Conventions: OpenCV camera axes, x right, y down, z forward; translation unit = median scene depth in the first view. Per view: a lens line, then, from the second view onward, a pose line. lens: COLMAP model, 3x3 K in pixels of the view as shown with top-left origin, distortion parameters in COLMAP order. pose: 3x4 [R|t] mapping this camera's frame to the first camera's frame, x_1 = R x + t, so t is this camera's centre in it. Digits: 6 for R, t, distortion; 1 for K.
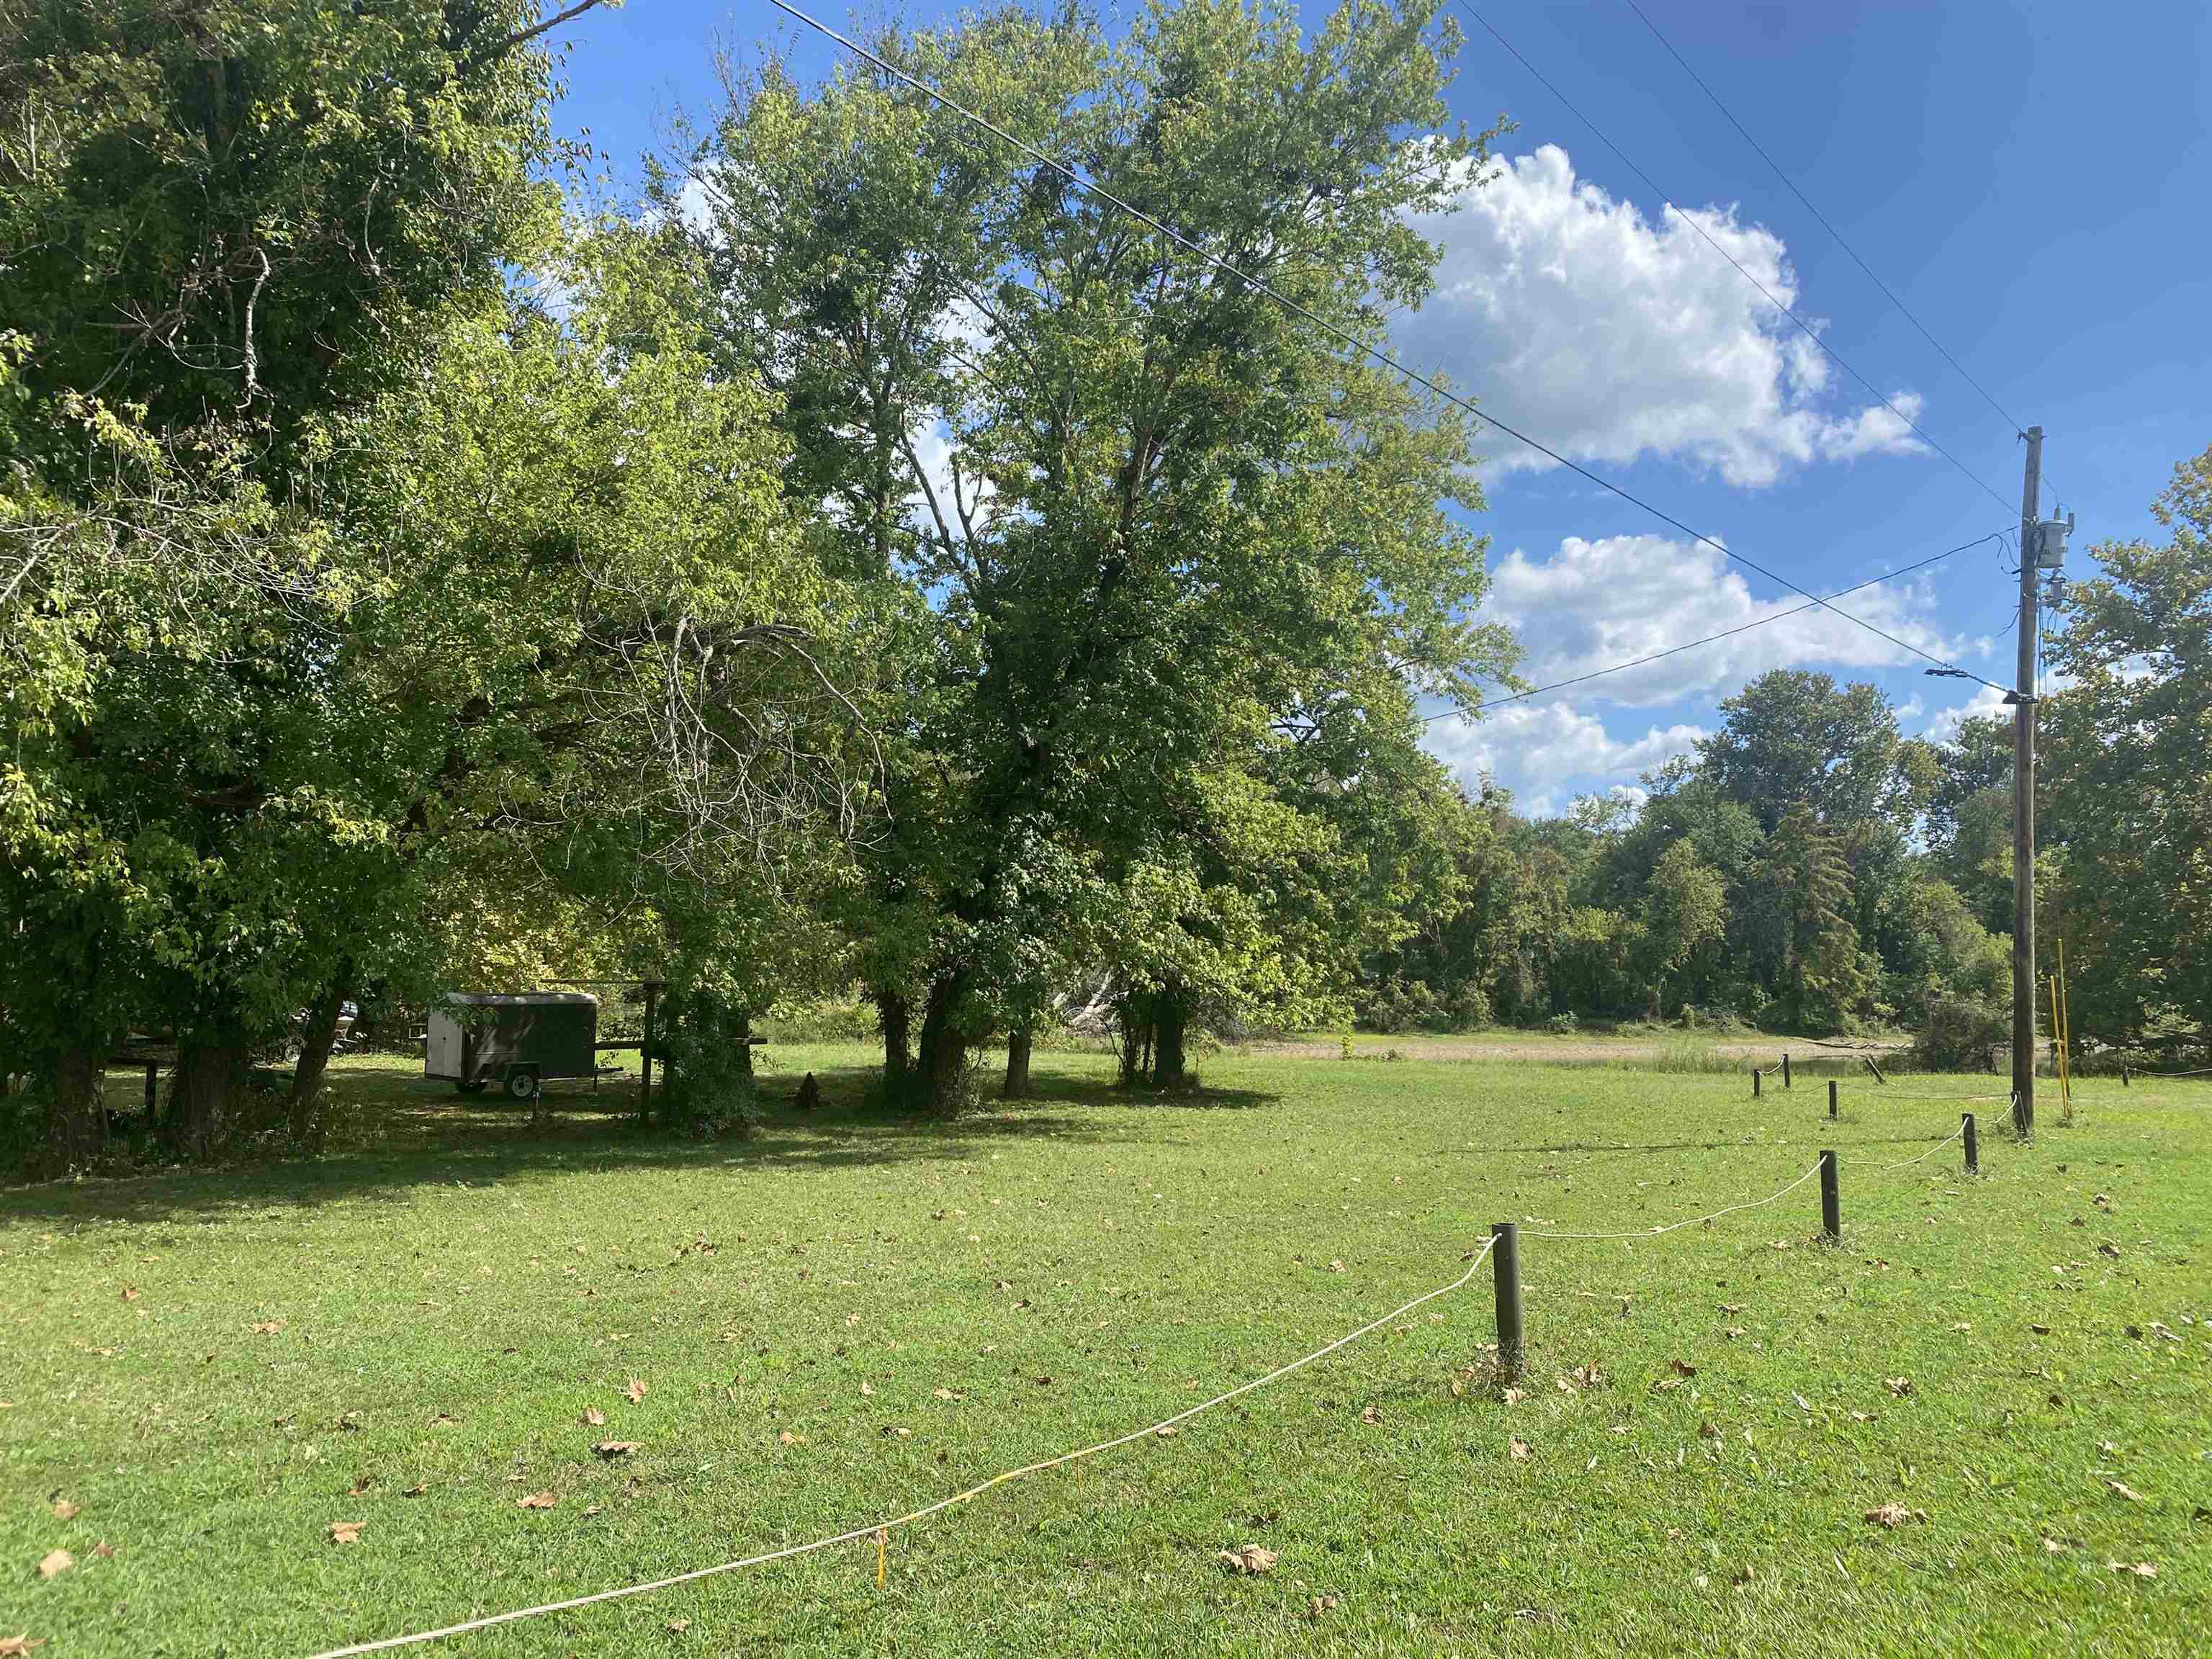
lens RADIAL K [[1680.2, 0, 1106.0], [0, 1680.2, 829.5], [0, 0, 1]] dist [0.107309, -0.230807]
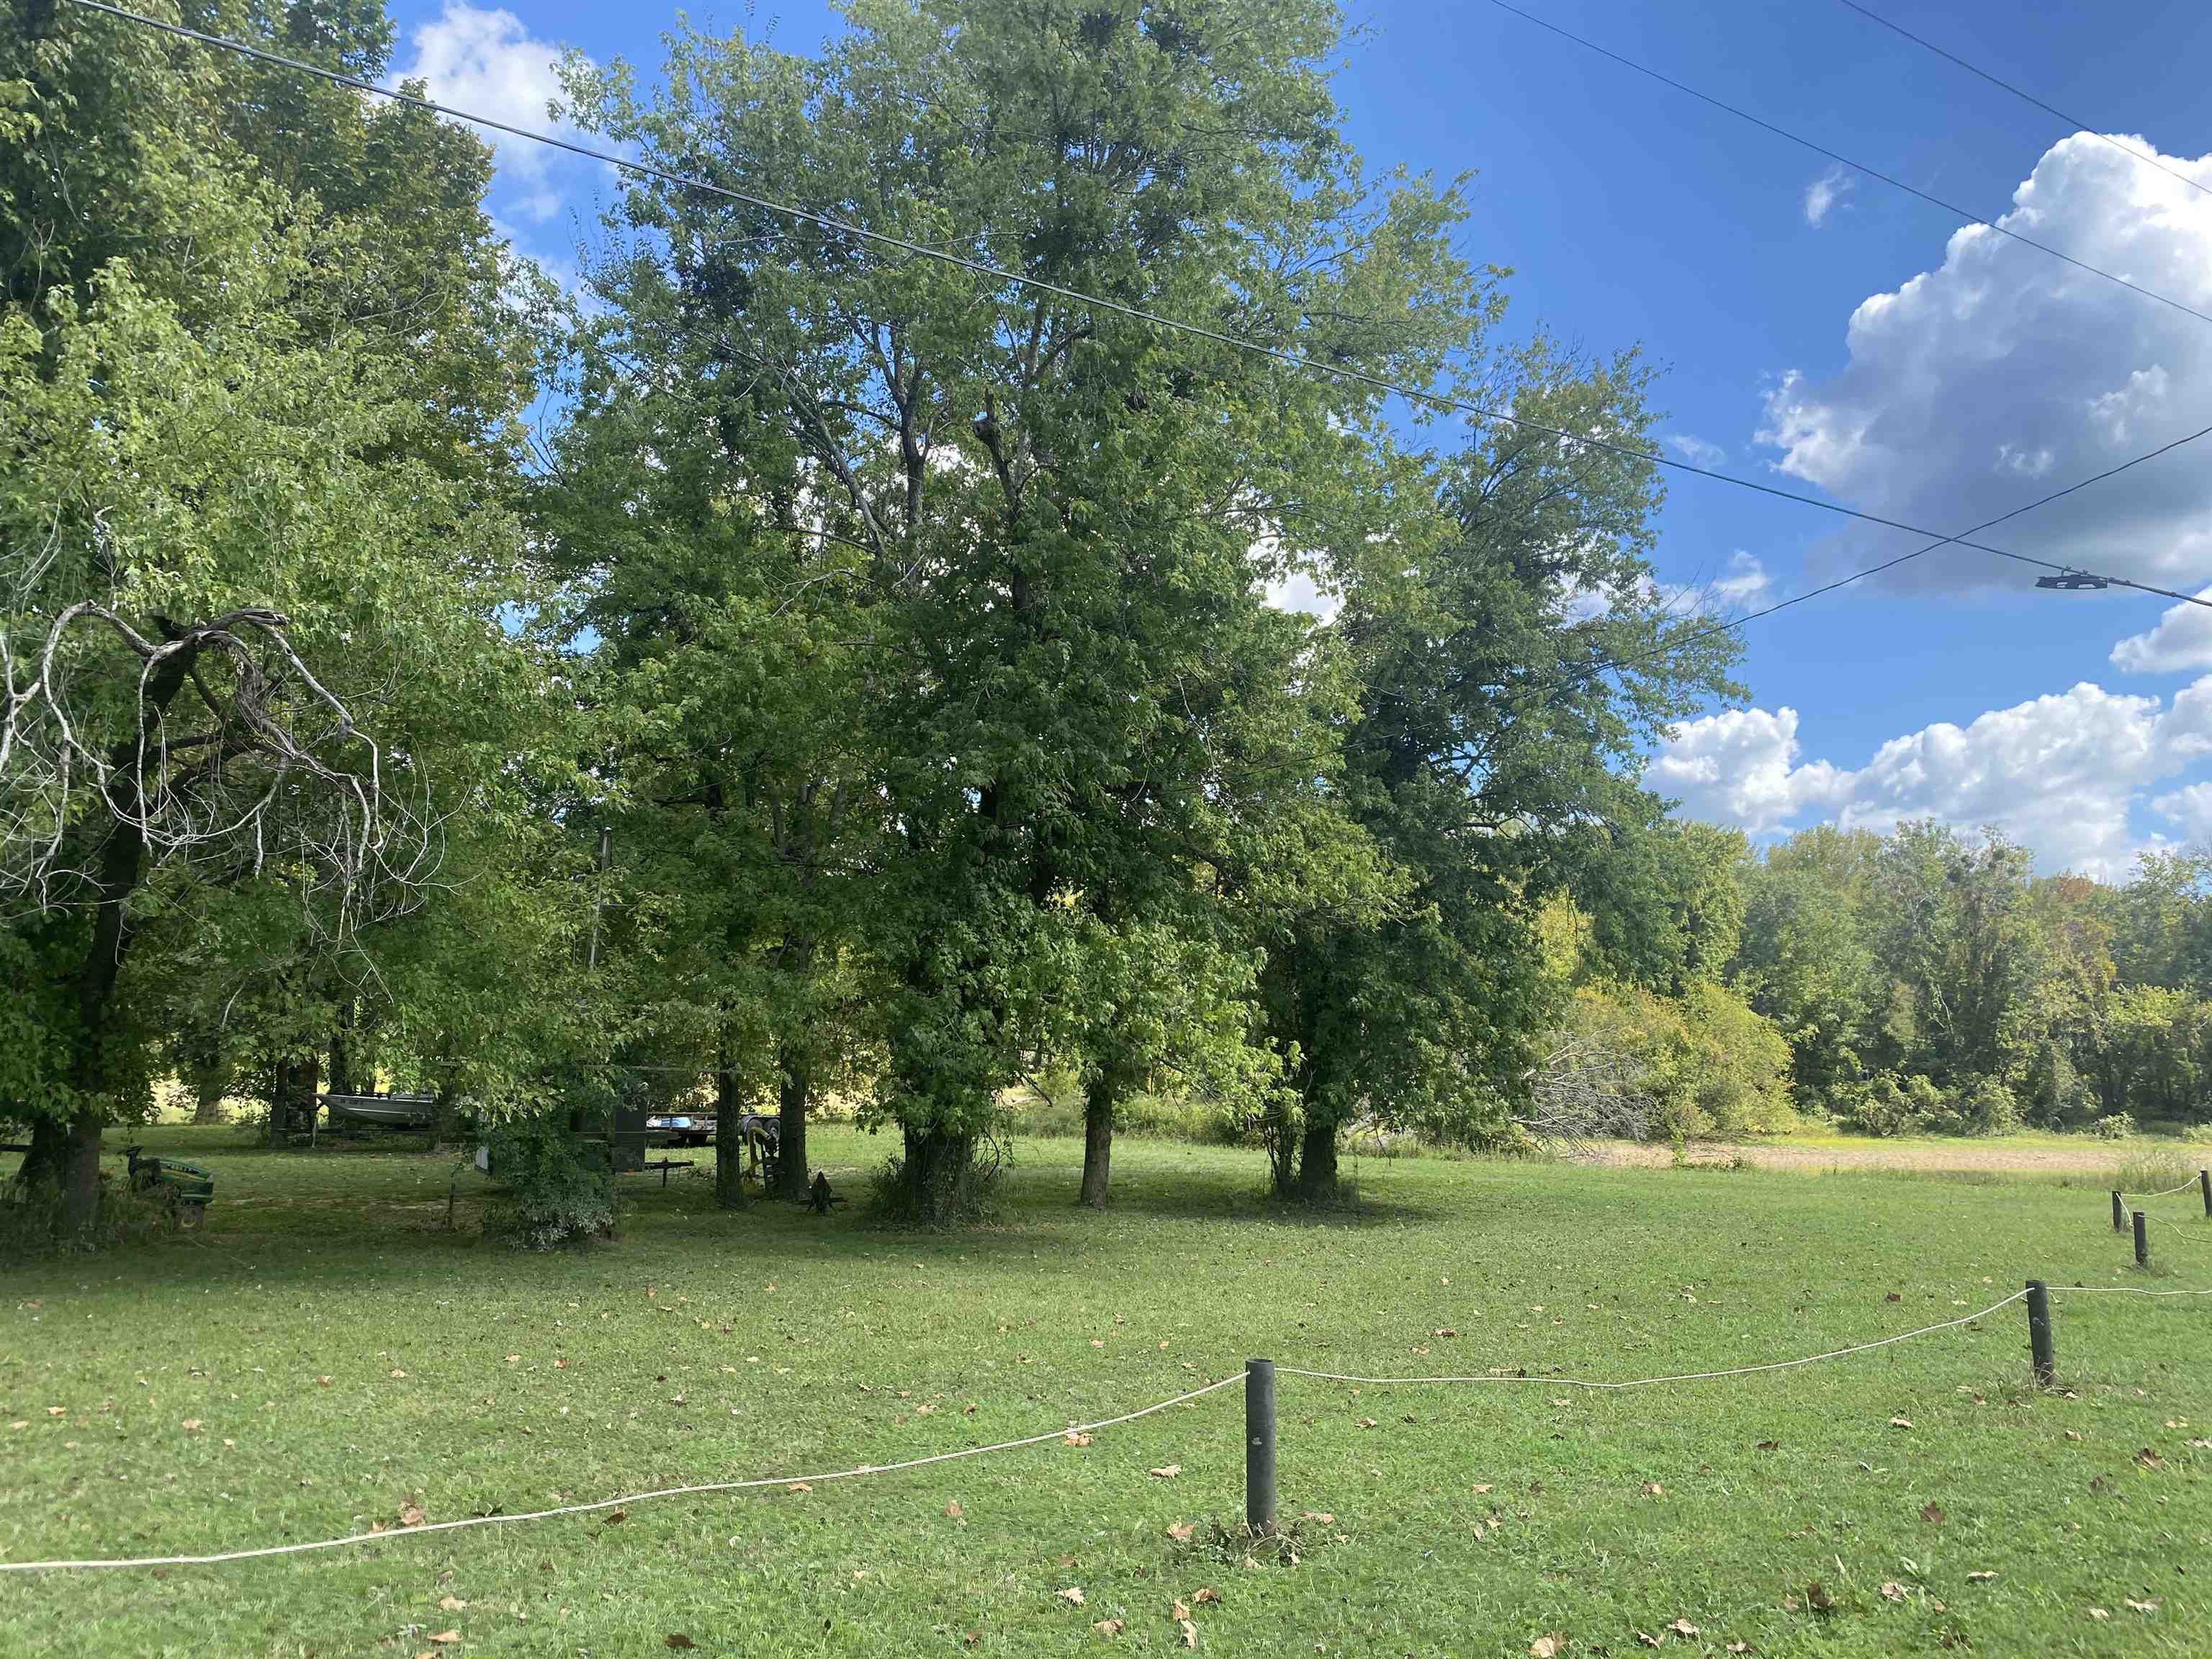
lens RADIAL K [[1665.3, 0, 1069.1], [0, 1665.3, 785.0], [0, 0, 1]] dist [-0.013472, -0.006475]
pose [[0.944358, -0.050867, -0.324963, 0.198297], [0.023935, 0.995978, -0.086345, 0.017732], [0.328048, 0.073762, 0.941777, 0.173482]]
